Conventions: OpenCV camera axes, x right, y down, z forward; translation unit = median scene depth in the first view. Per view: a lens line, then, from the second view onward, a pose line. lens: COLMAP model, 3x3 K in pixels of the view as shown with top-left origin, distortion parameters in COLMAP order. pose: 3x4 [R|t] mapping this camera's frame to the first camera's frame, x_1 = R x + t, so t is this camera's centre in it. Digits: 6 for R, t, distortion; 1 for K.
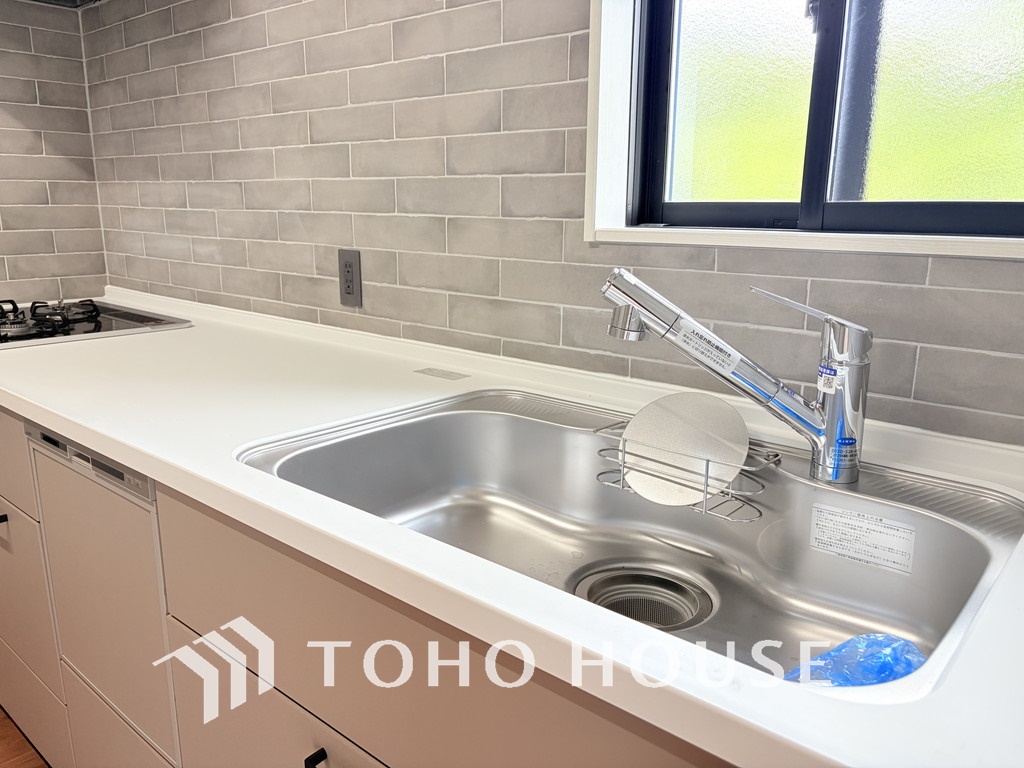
lens RADIAL K [[781.1, 0, 511.6], [0, 781.1, 391.4], [0, 0, 1]] dist [0.016259, -0.018099]
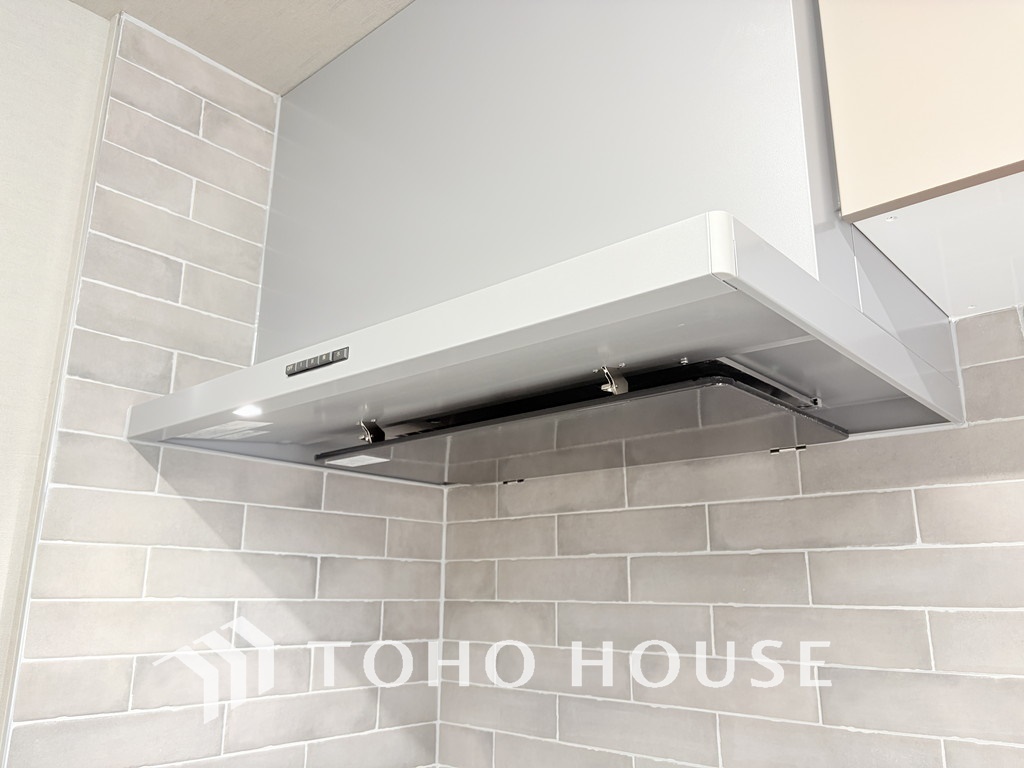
lens RADIAL K [[781.1, 0, 508.7], [0, 781.1, 390.9], [0, 0, 1]] dist [0.016259, -0.018099]
pose [[0.999912, -0.001668, -0.013123, -0.661772], [-0.004748, 0.880683, -0.473683, -0.335117], [0.012348, 0.473704, 0.880598, 0.519390]]
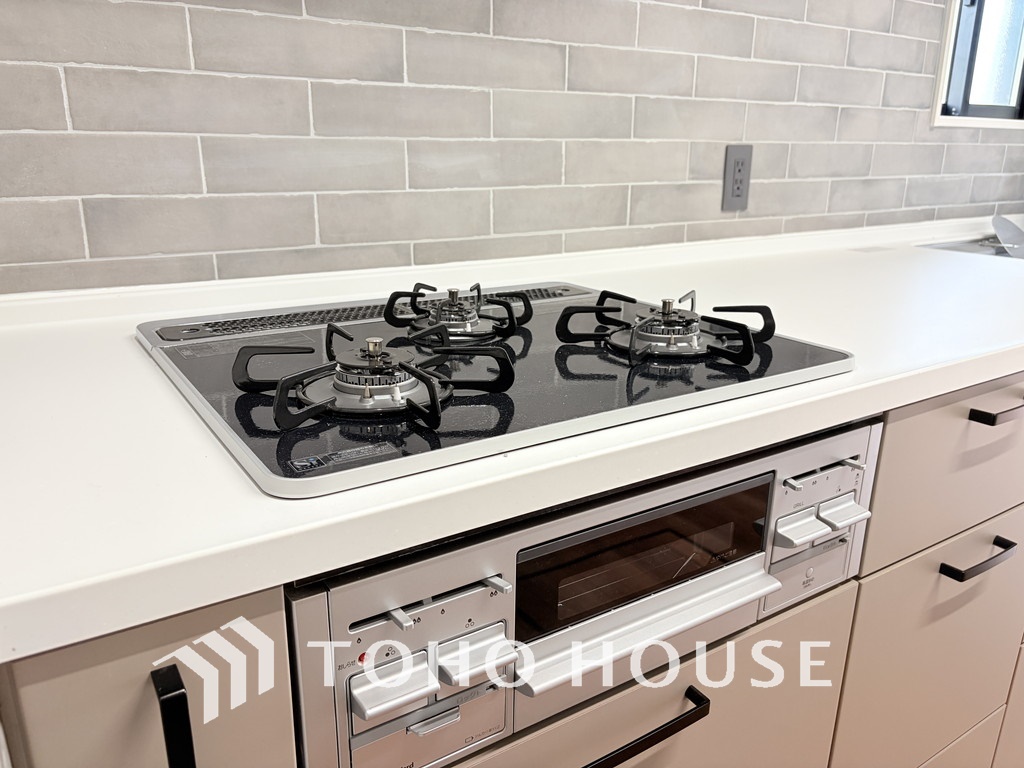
lens RADIAL K [[781.1, 0, 510.3], [0, 781.1, 385.6], [0, 0, 1]] dist [0.016259, -0.018099]
pose [[0.276194, -0.292007, 0.915669, -1.128696], [0.221958, 0.946353, 0.234843, -0.184545], [-0.935121, 0.138378, 0.326190, 0.971685]]
